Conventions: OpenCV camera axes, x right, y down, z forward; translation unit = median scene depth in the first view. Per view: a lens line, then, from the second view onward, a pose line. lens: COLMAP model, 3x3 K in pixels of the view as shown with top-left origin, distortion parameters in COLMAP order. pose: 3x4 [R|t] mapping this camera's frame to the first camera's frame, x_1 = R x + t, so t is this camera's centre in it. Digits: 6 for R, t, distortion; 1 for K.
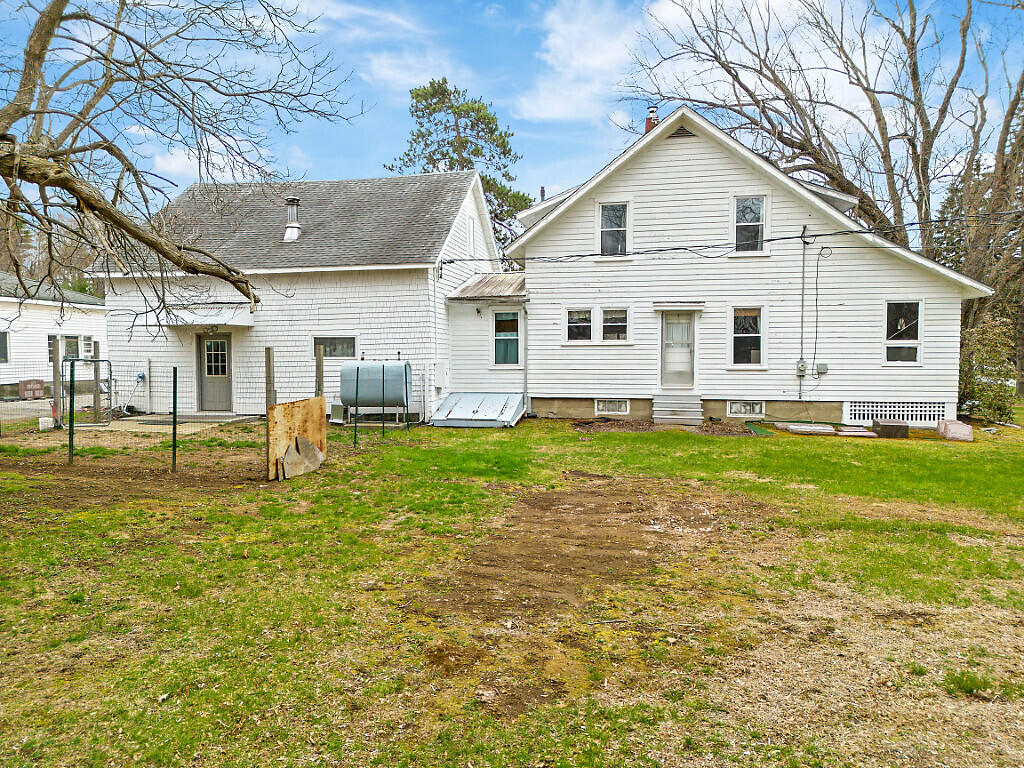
lens RADIAL K [[763.0, 0, 505.9], [0, 763.0, 379.0], [0, 0, 1]] dist [0.098894, -0.109968]
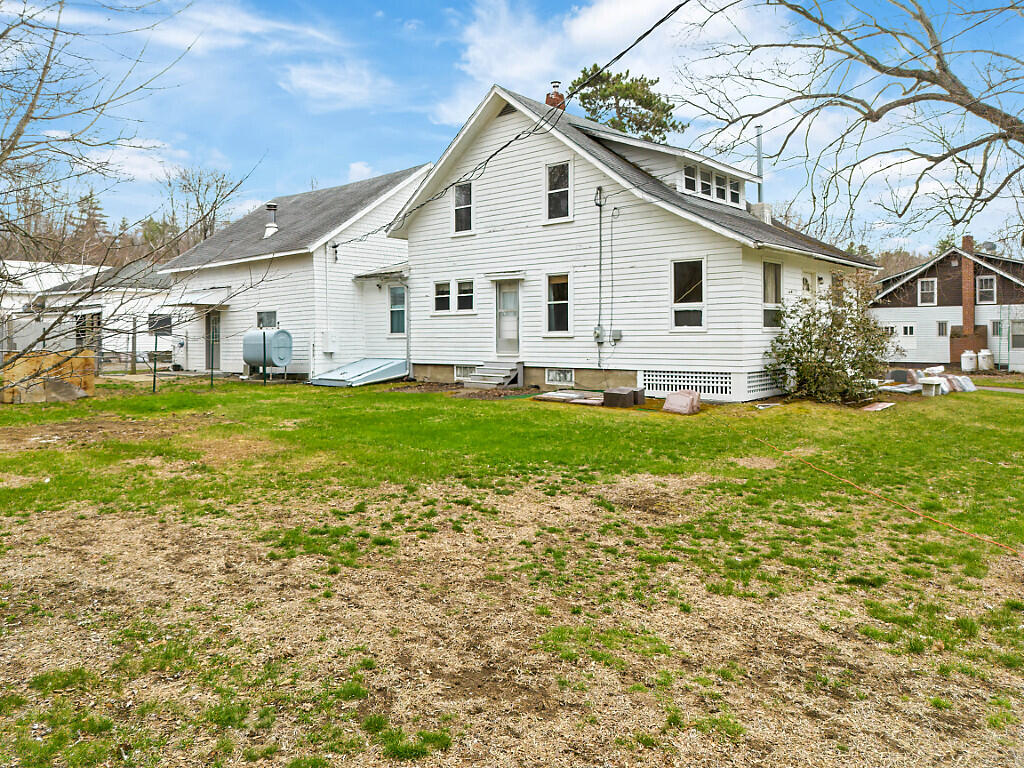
lens RADIAL K [[763.0, 0, 505.9], [0, 763.0, 379.0], [0, 0, 1]] dist [0.098894, -0.109968]
pose [[0.855751, 0.025047, -0.516781, 0.762668], [-0.012286, 0.999530, 0.028099, 0.015094], [0.517241, -0.017697, 0.855657, 0.117919]]
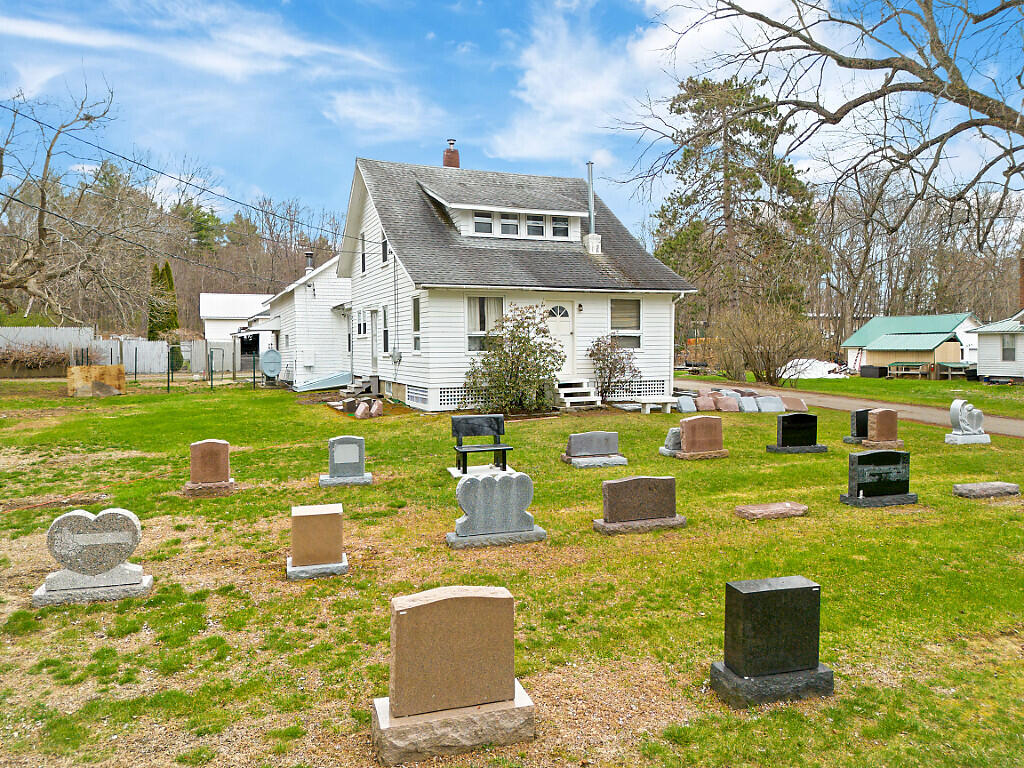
lens RADIAL K [[794.1, 0, 482.3], [0, 794.1, 385.8], [0, 0, 1]] dist [0.109857, -0.117835]
pose [[0.506824, 0.039259, -0.861155, 1.495912], [-0.020248, 0.999229, 0.033636, -0.011556], [0.861812, 0.000389, 0.507228, 0.476007]]
